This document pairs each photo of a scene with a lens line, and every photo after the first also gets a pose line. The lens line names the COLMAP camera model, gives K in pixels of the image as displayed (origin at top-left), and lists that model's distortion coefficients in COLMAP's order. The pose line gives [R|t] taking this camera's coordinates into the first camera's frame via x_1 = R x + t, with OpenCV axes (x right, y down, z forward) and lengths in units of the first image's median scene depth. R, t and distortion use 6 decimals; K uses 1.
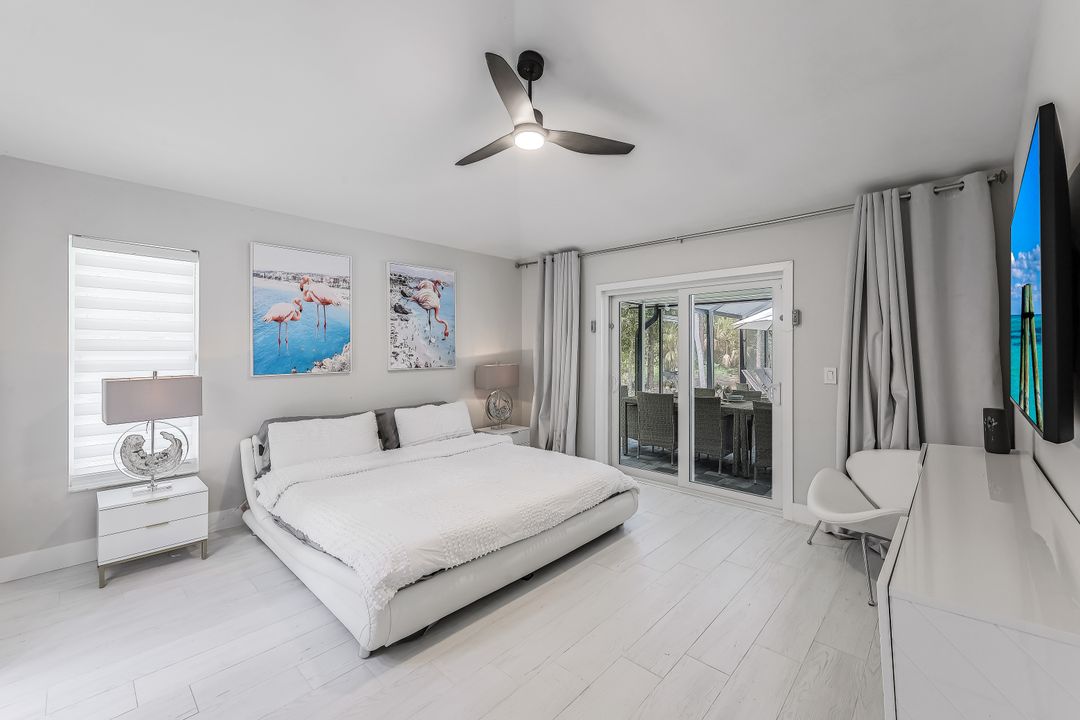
lens RADIAL K [[435.1, 0, 535.1], [0, 435.1, 355.8], [0, 0, 1]] dist [-0.002617, -0.000035]
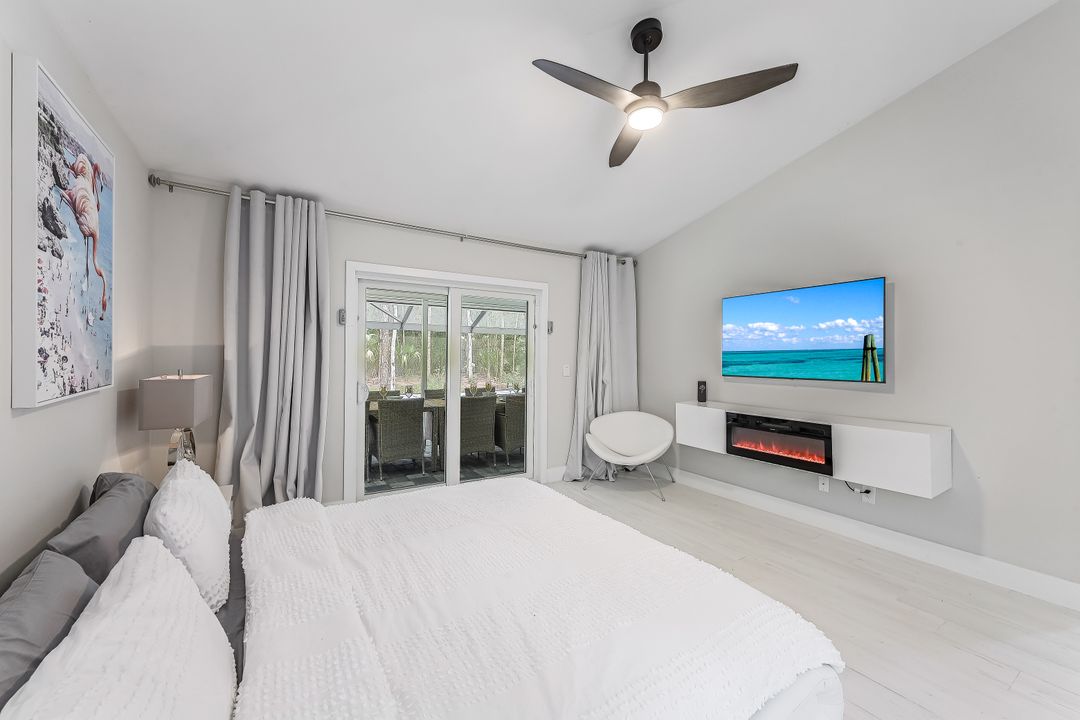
lens RADIAL K [[435.1, 0, 539.4], [0, 435.1, 353.6], [0, 0, 1]] dist [-0.002617, -0.000035]
pose [[0.246643, 0.002249, 0.969104, -0.535104], [0.001559, 0.999995, -0.002718, -0.004017], [-0.969105, 0.002181, 0.246639, 0.560089]]
